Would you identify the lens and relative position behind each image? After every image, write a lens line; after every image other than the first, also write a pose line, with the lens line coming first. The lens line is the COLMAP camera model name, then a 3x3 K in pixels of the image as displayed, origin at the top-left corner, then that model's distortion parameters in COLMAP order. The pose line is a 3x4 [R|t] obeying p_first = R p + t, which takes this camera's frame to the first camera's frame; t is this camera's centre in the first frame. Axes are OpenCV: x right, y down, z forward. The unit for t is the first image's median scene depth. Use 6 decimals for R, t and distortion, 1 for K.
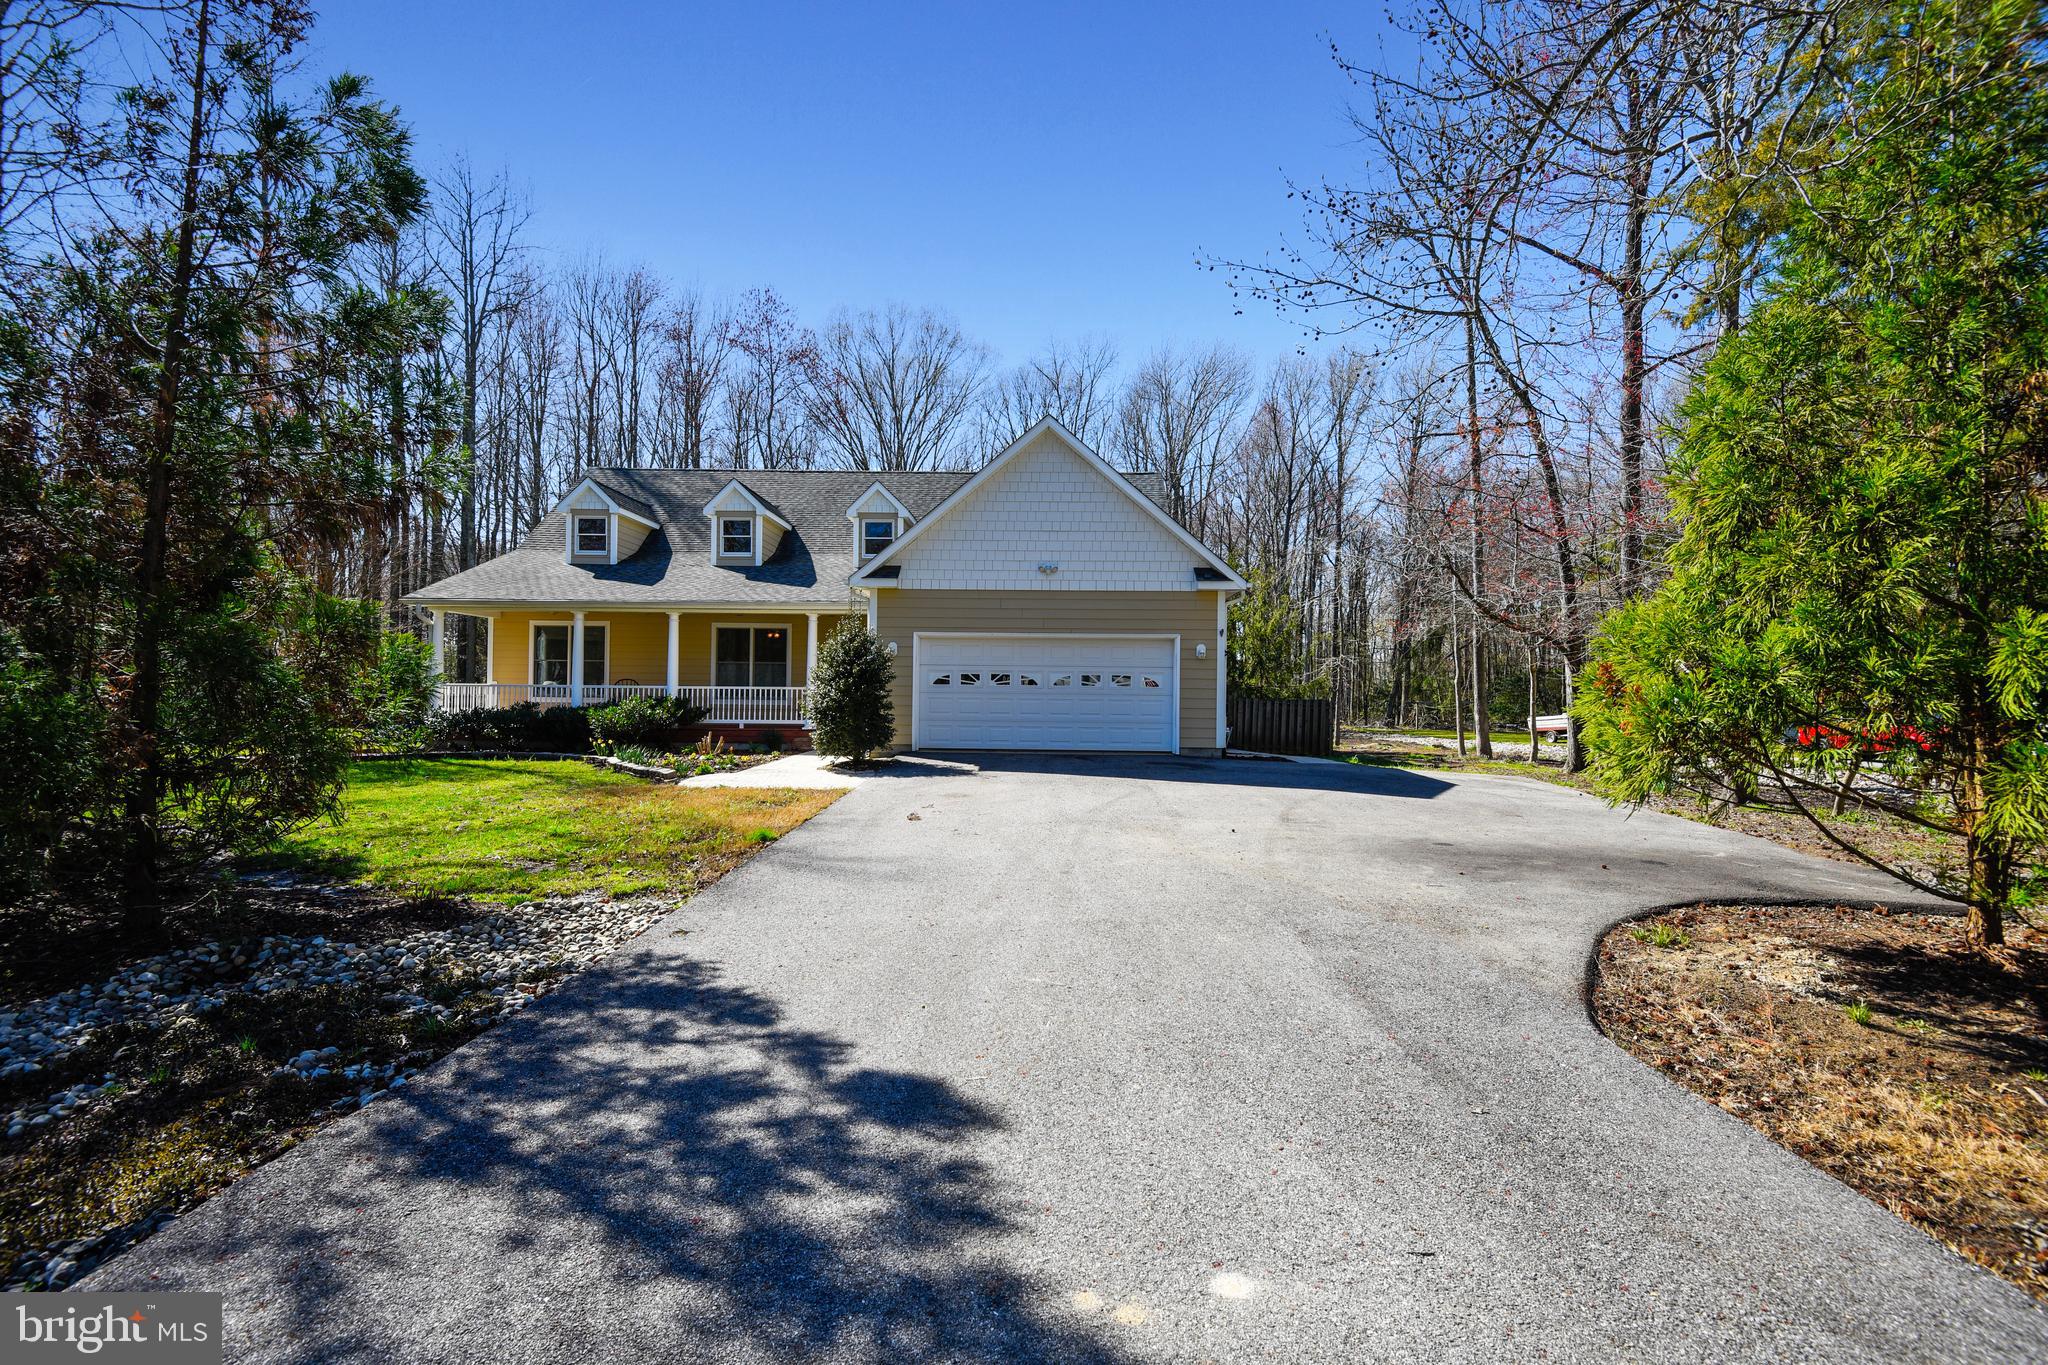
lens RADIAL K [[944.0, 0, 1041.4], [0, 944.0, 688.6], [0, 0, 1]] dist [-0.001235, 0.000070]
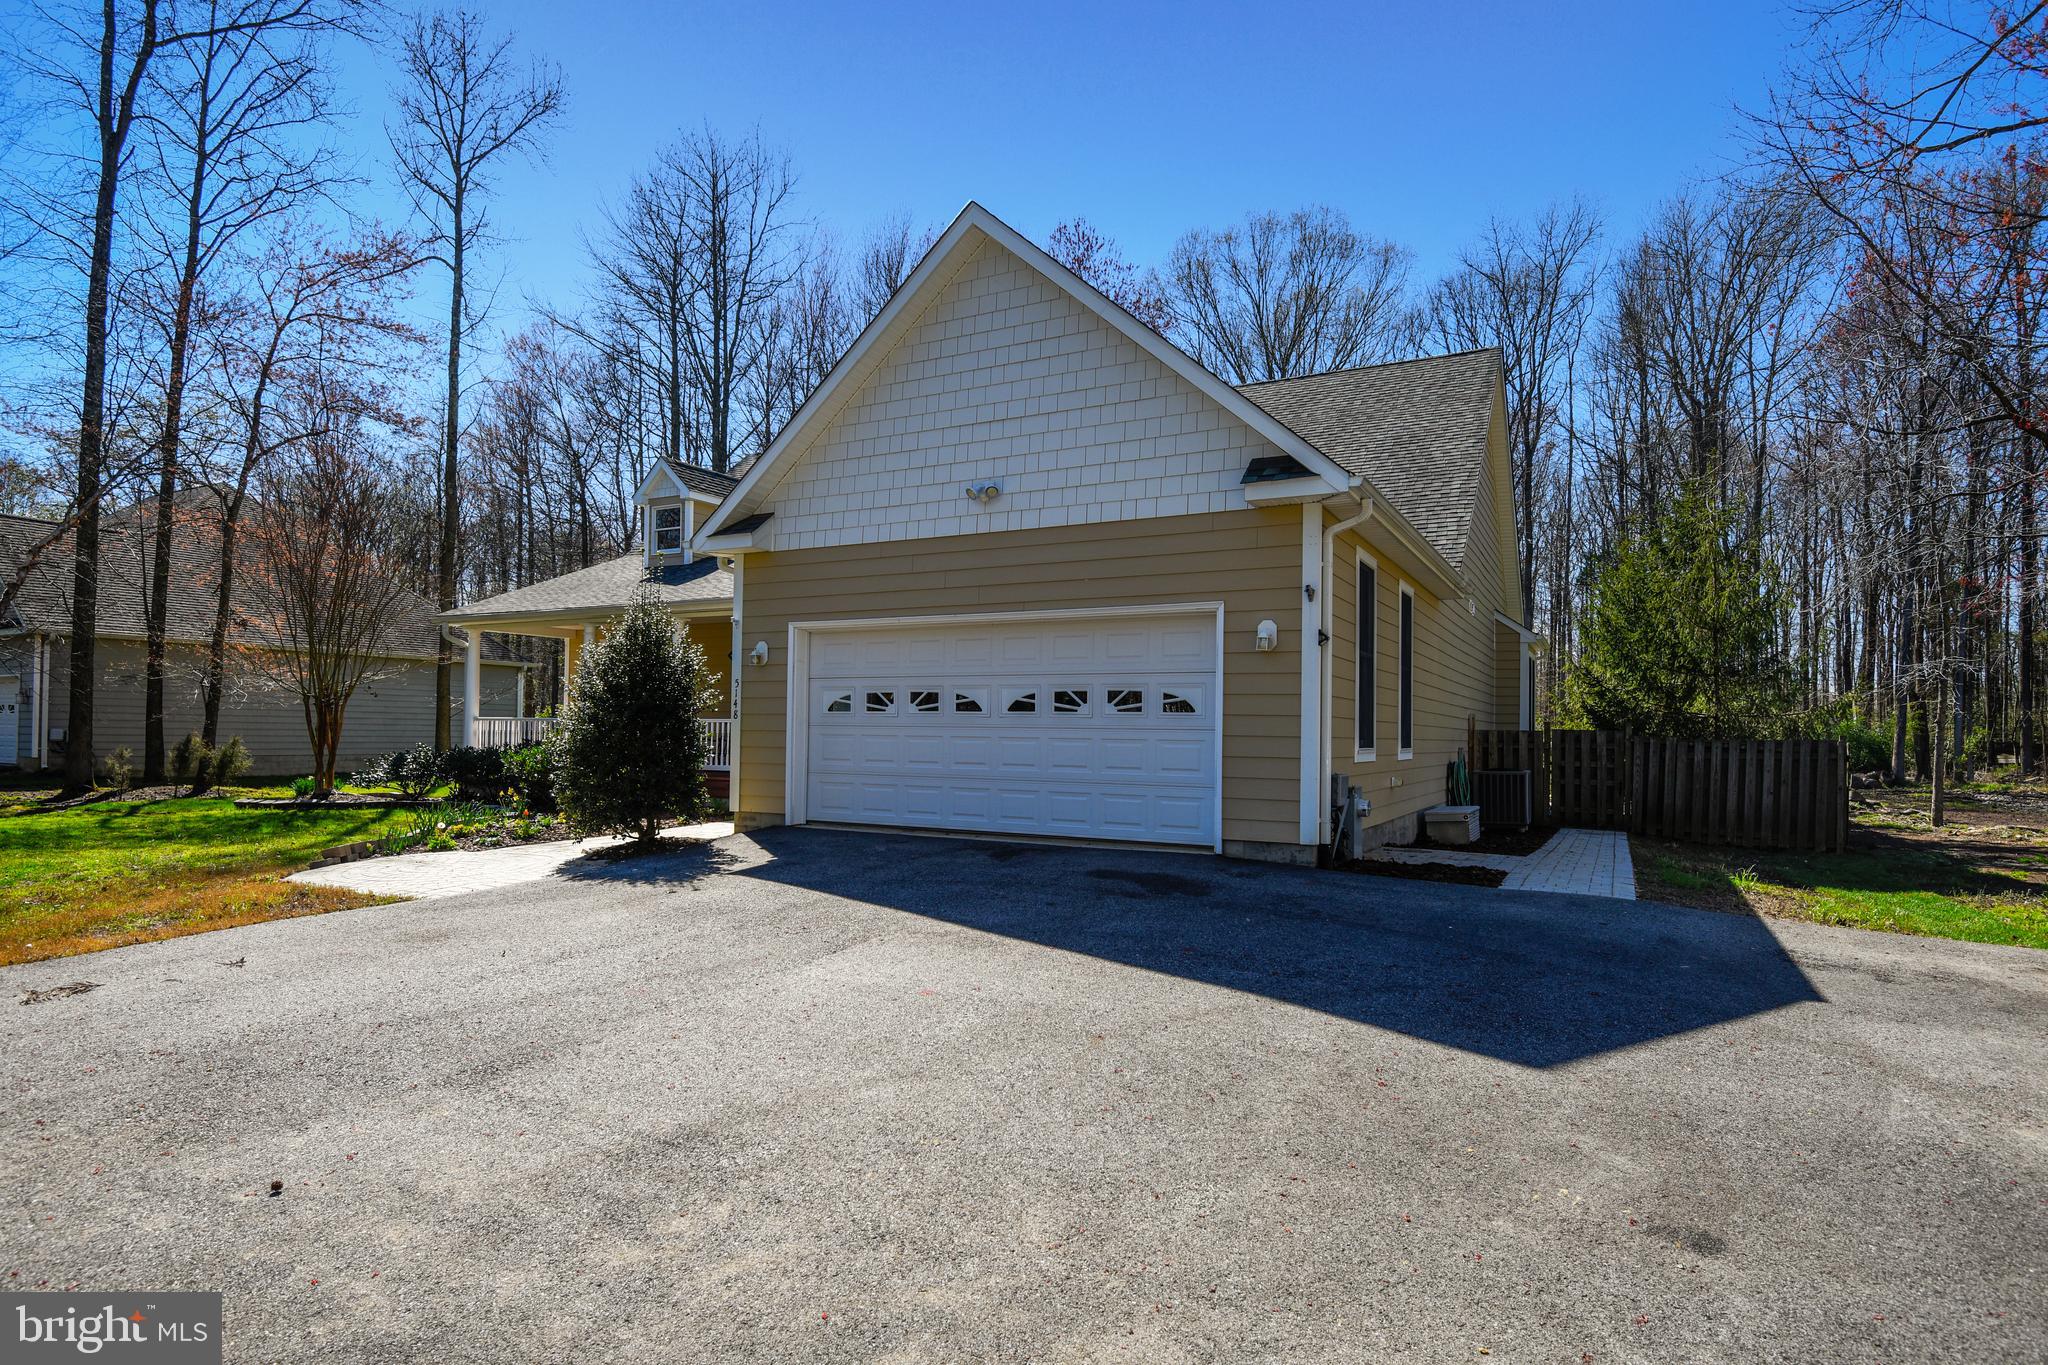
lens RADIAL K [[1148.5, 0, 1017.7], [0, 1148.5, 709.8], [0, 0, 1]] dist [0.002572, -0.000157]
pose [[0.874478, -0.007906, -0.485000, 0.276247], [-0.003704, 0.999729, -0.022974, 0.008784], [0.485051, 0.021887, 0.874212, 0.365018]]
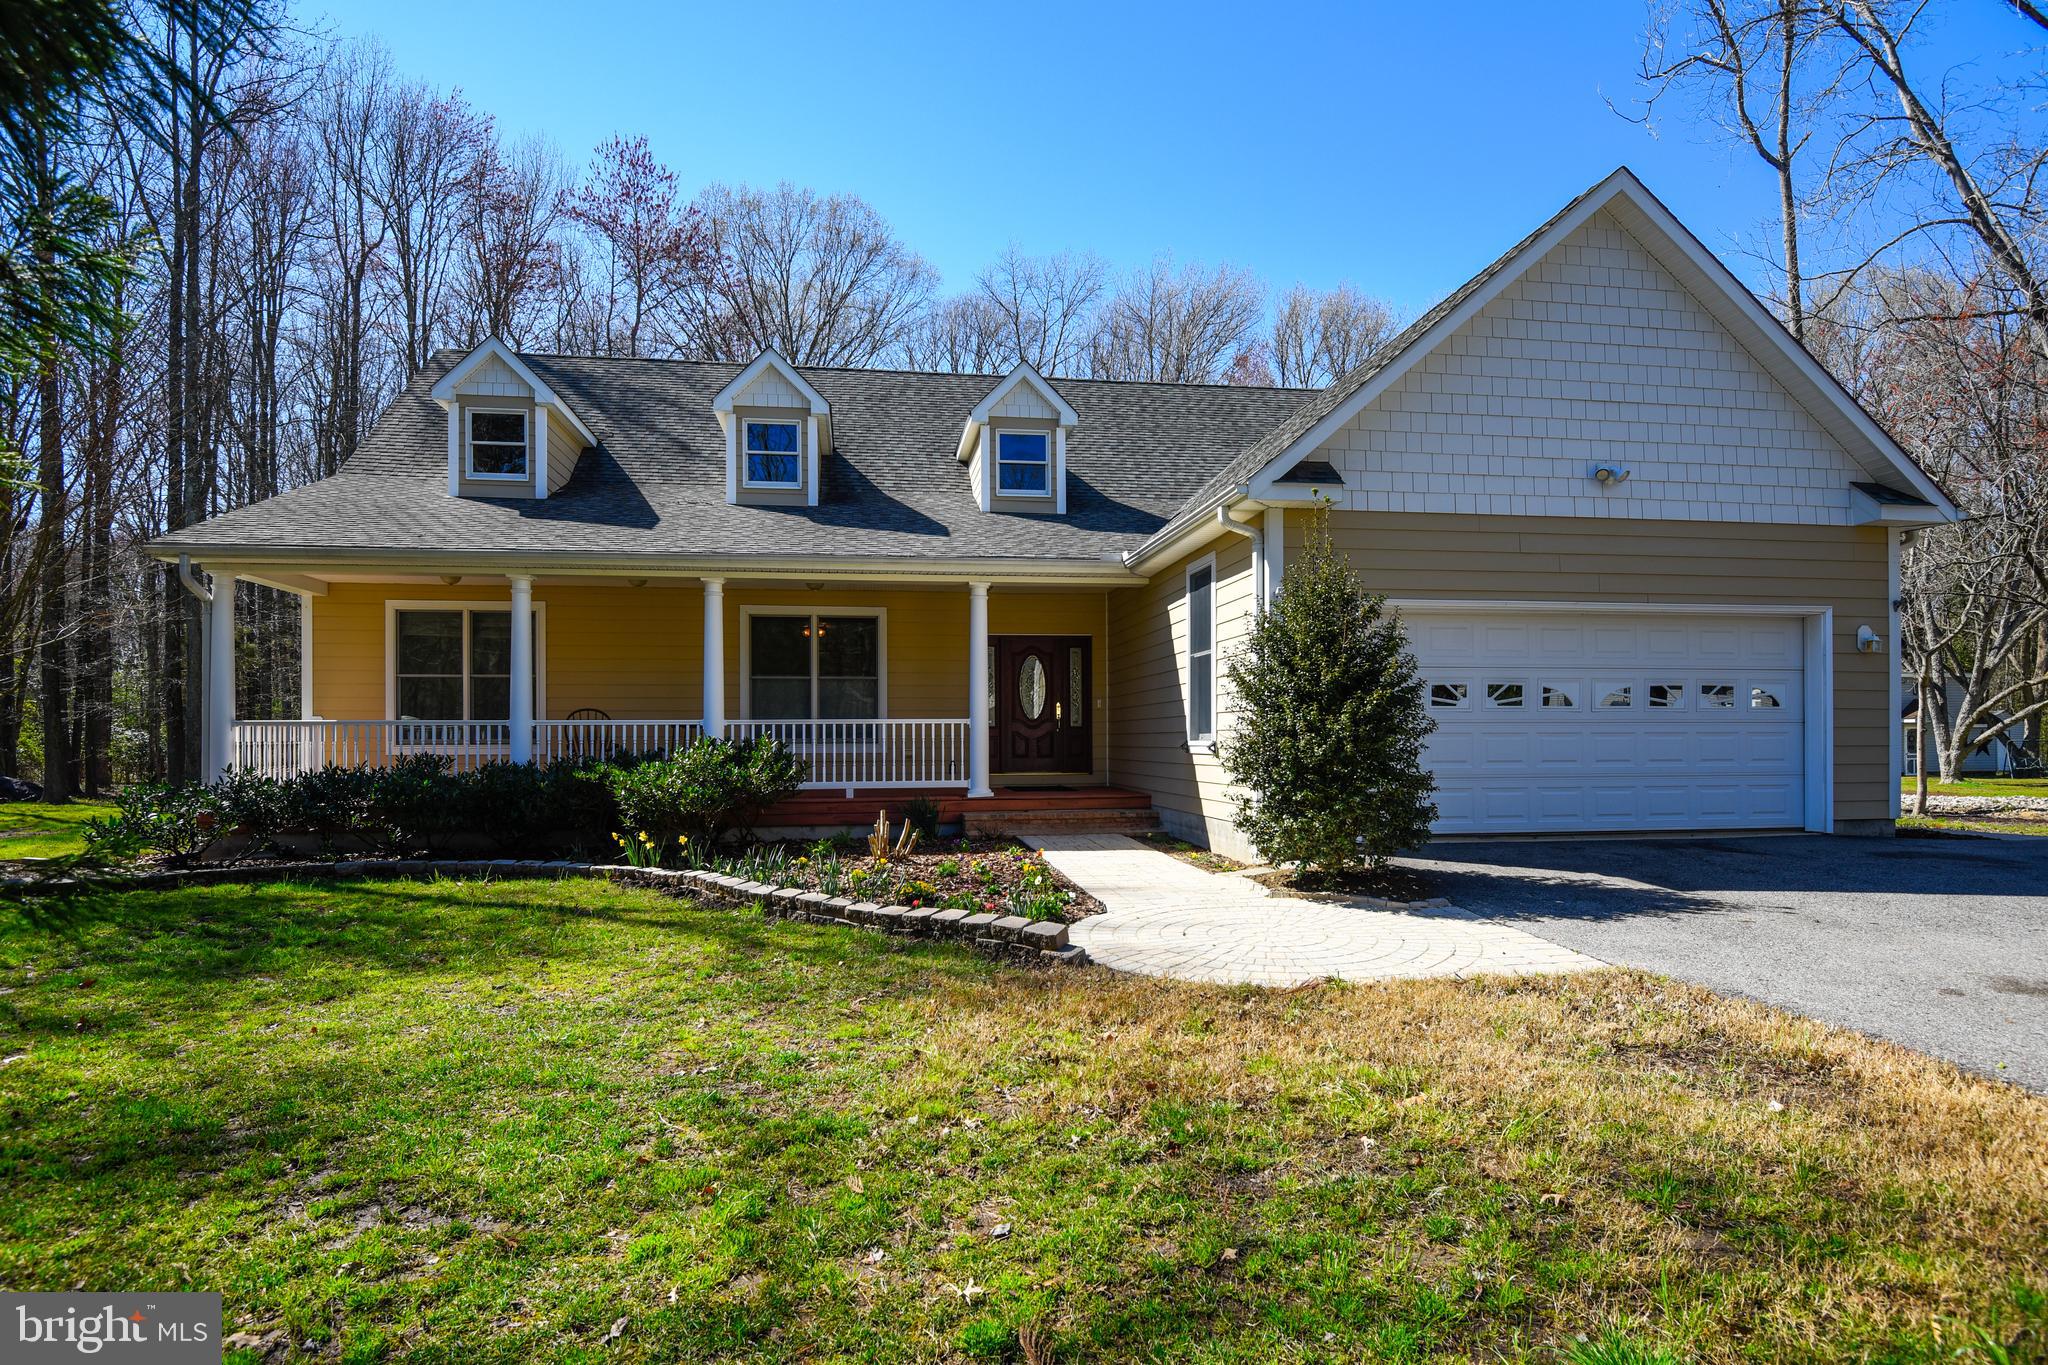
lens RADIAL K [[1110.2, 0, 1025.8], [0, 1110.2, 729.2], [0, 0, 1]] dist [-0.020813, -0.001598]
pose [[0.987749, -0.012847, 0.155523, -0.324119], [0.012313, 0.999915, 0.004397, 0.002375], [-0.155566, -0.002429, 0.987822, 0.380791]]
